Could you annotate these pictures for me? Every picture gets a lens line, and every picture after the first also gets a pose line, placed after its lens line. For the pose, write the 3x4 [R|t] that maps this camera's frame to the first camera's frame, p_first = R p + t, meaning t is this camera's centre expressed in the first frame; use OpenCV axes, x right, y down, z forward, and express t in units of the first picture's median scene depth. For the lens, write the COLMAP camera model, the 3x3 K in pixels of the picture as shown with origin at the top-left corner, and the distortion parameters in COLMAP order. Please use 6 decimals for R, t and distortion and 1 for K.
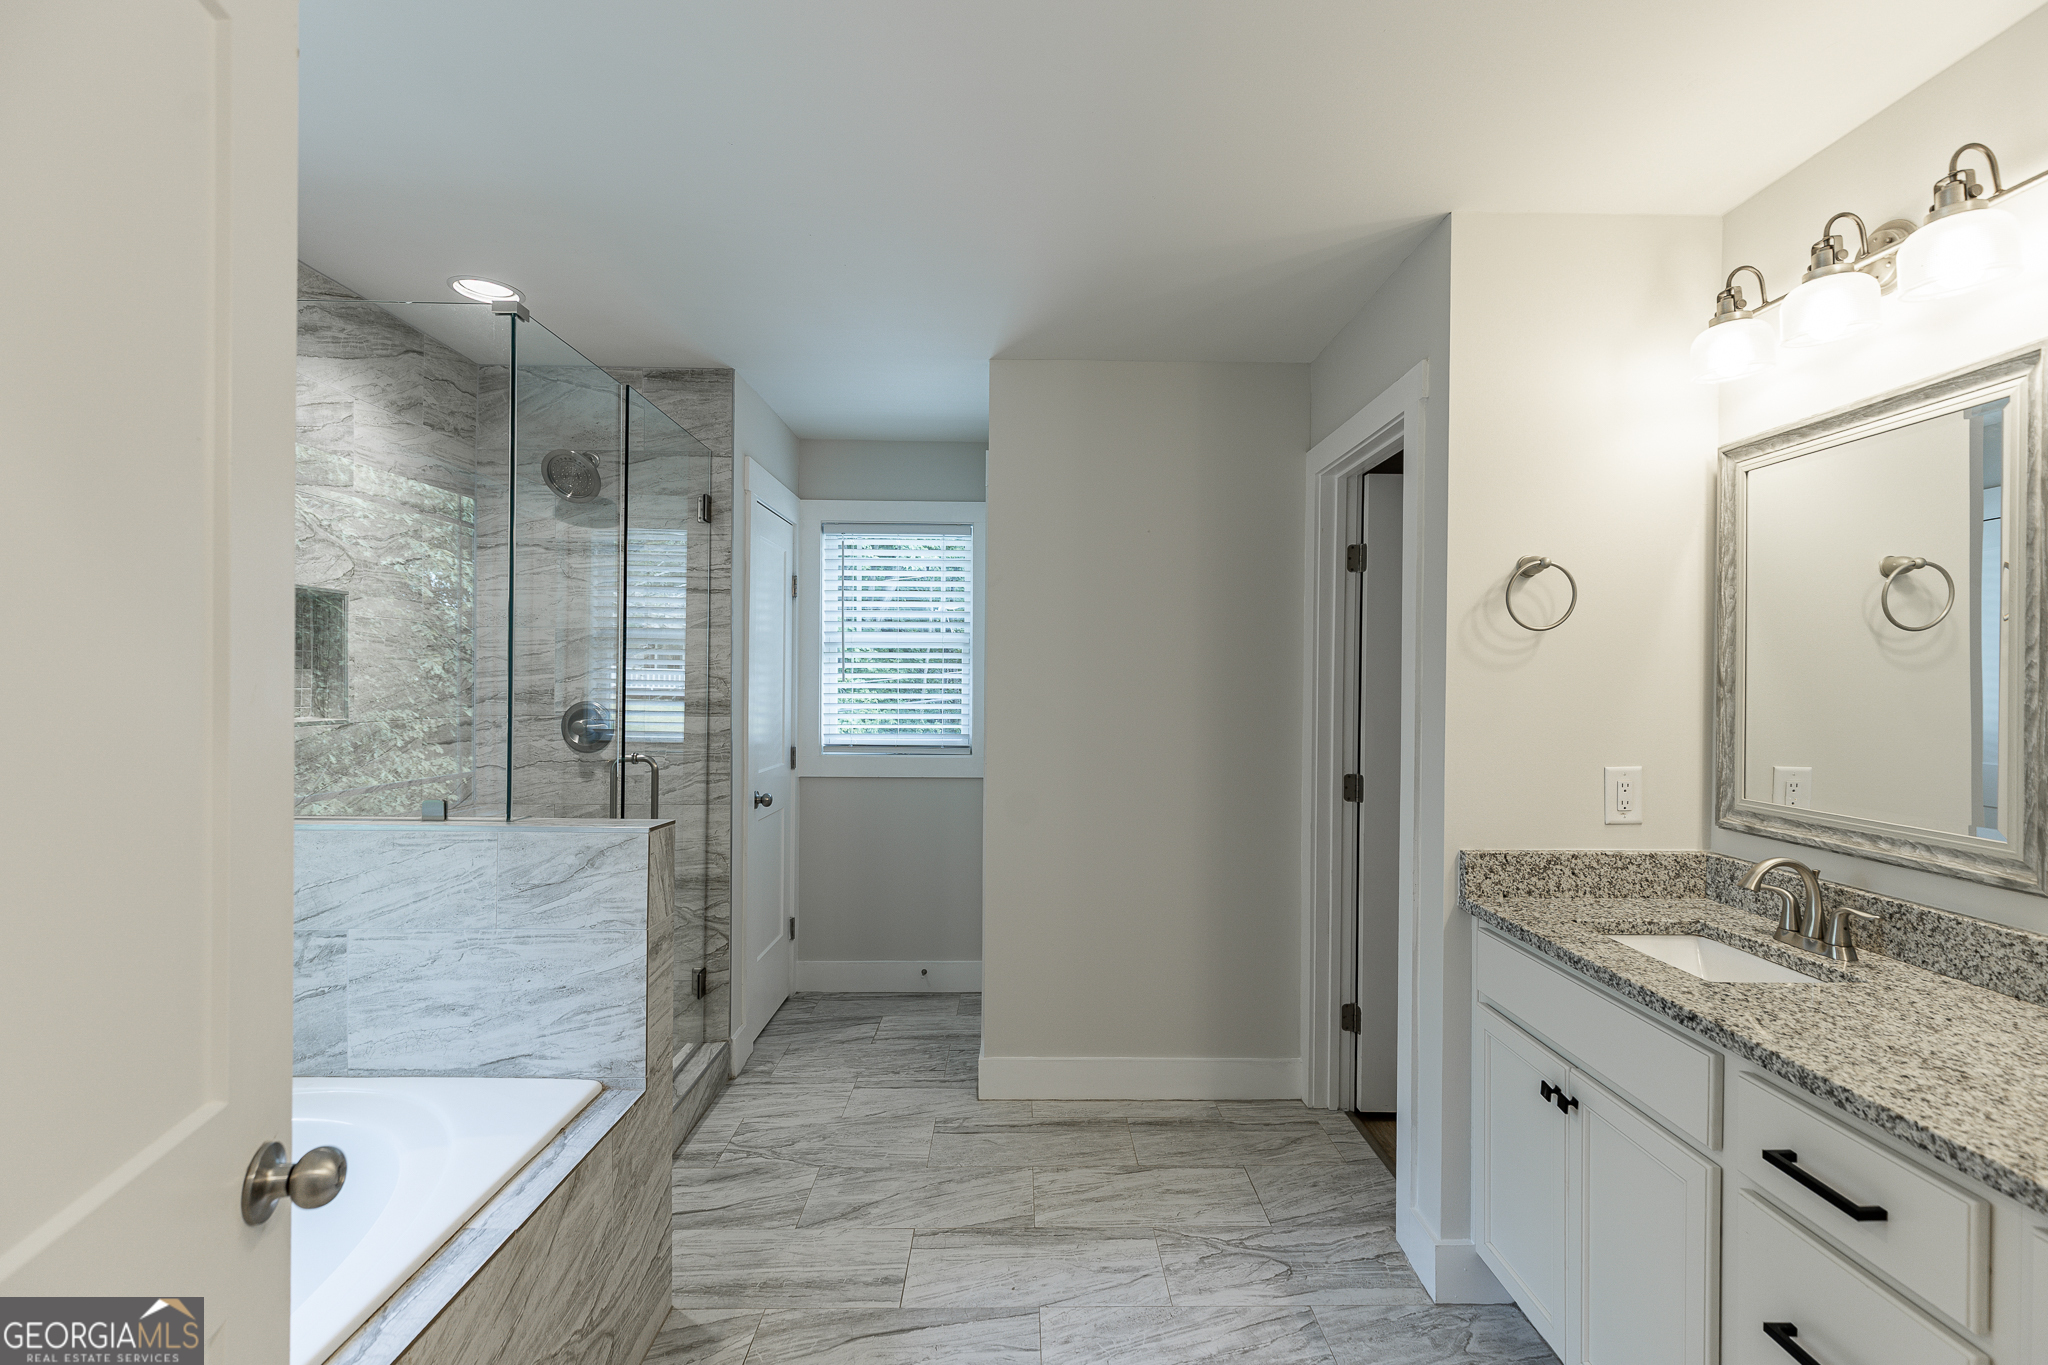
lens RADIAL K [[951.4, 0, 1052.4], [0, 951.4, 681.5], [0, 0, 1]] dist [0.008881, -0.003251]
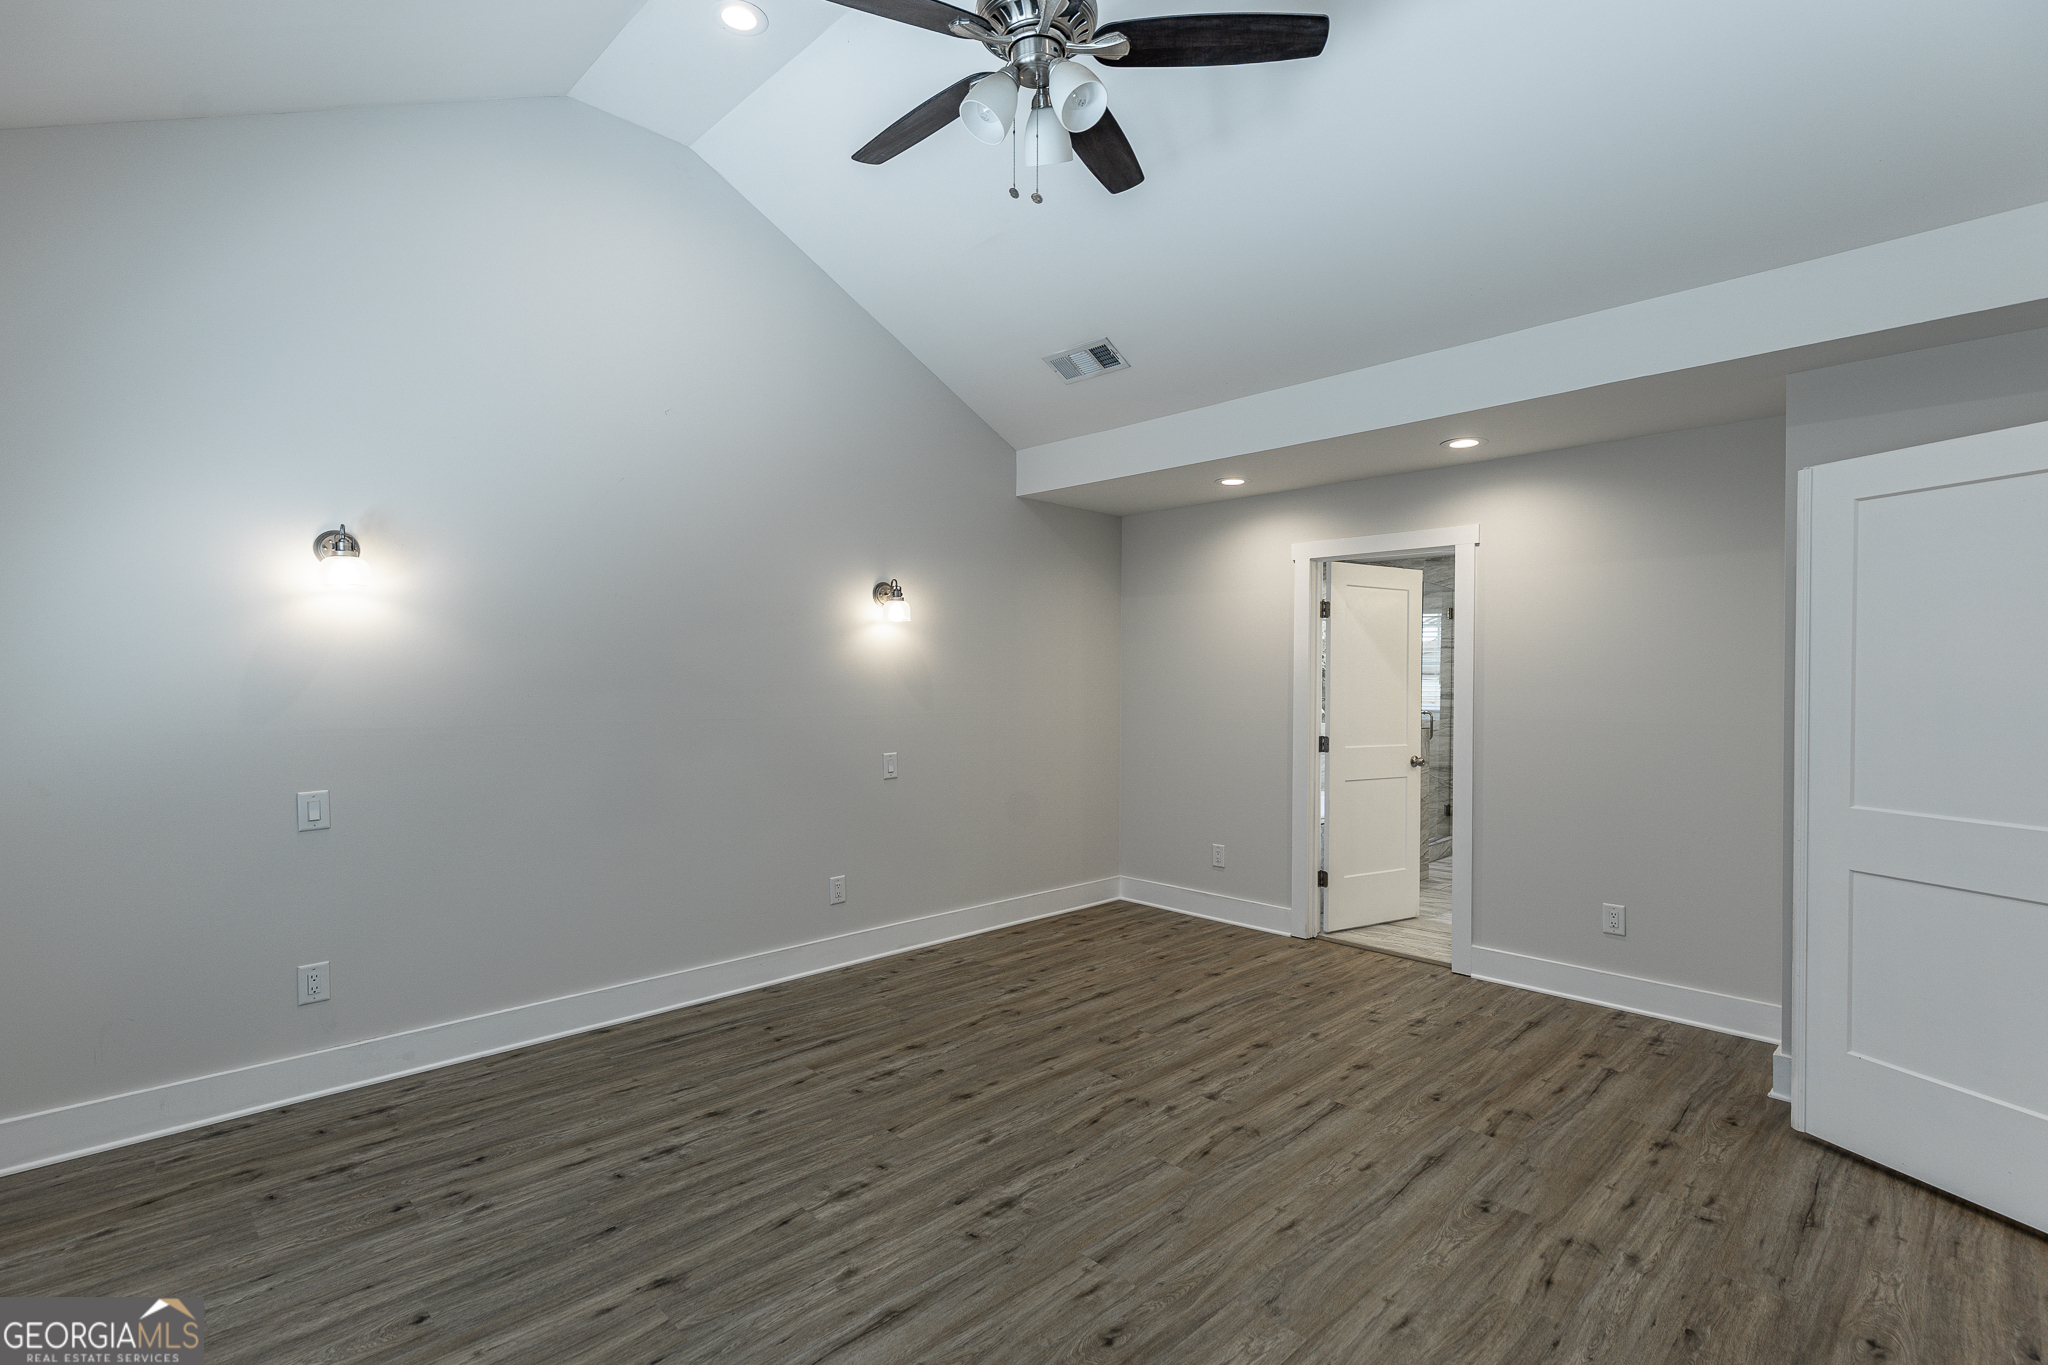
lens RADIAL K [[951.4, 0, 1027.4], [0, 951.4, 691.2], [0, 0, 1]] dist [0.008881, -0.003251]
pose [[0.677641, 0.001608, -0.735391, 0.770317], [-0.000979, 0.999999, 0.001284, 0.009529], [0.735392, -0.000151, 0.677642, -1.611255]]
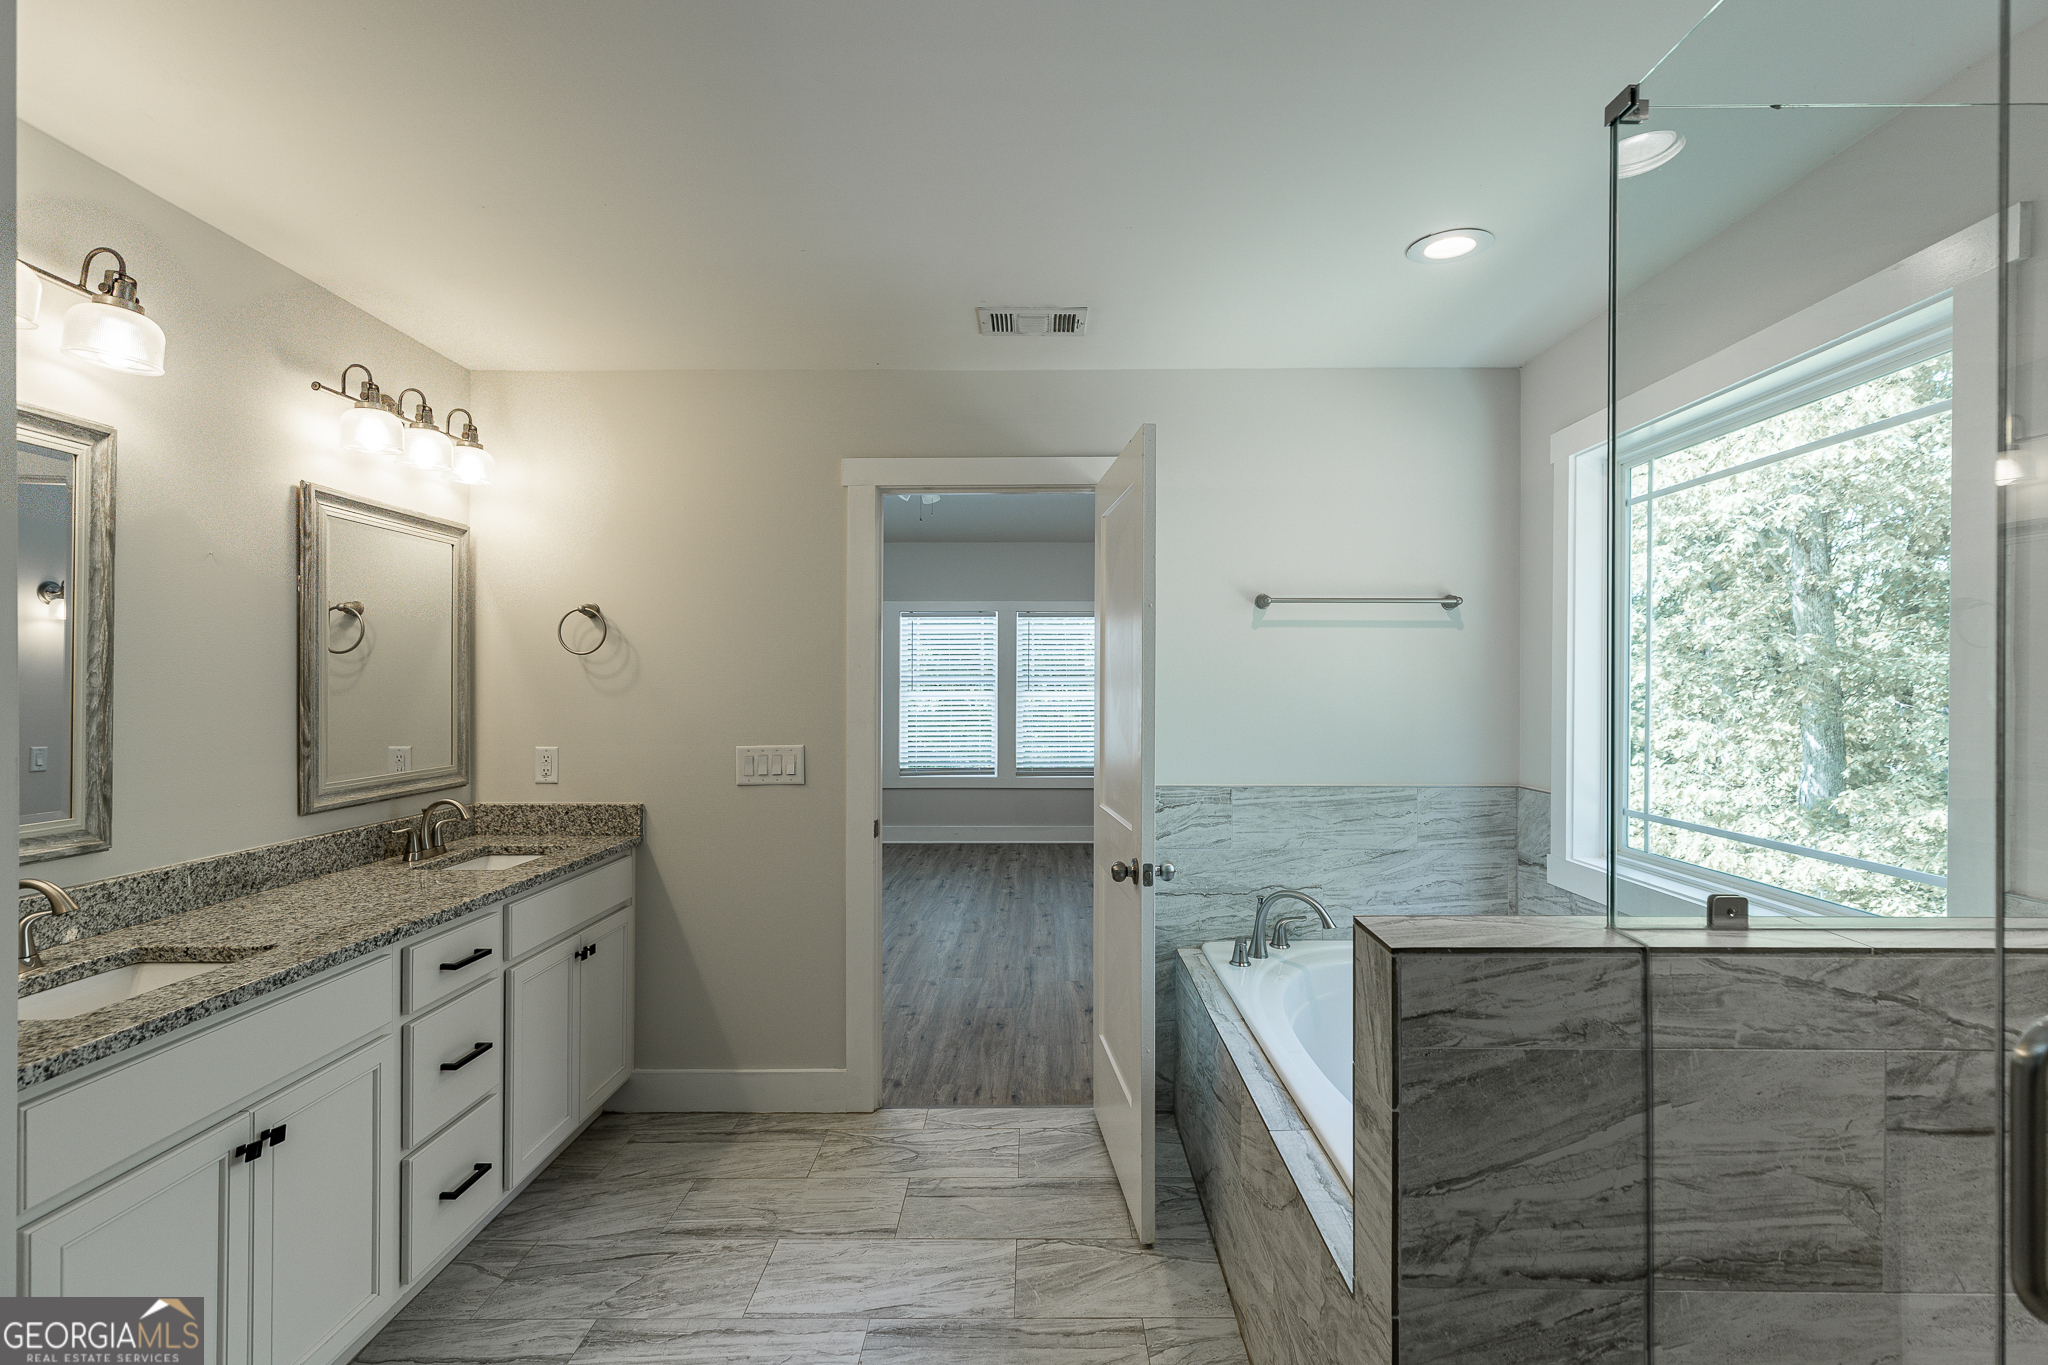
lens RADIAL K [[951.4, 0, 1025.6], [0, 951.4, 679.0], [0, 0, 1]] dist [0.008881, -0.003251]
pose [[-0.998952, -0.008614, 0.044947, -0.144096], [-0.008861, 0.999947, -0.005306, -0.007565], [-0.044899, -0.005699, -0.998975, 1.128172]]
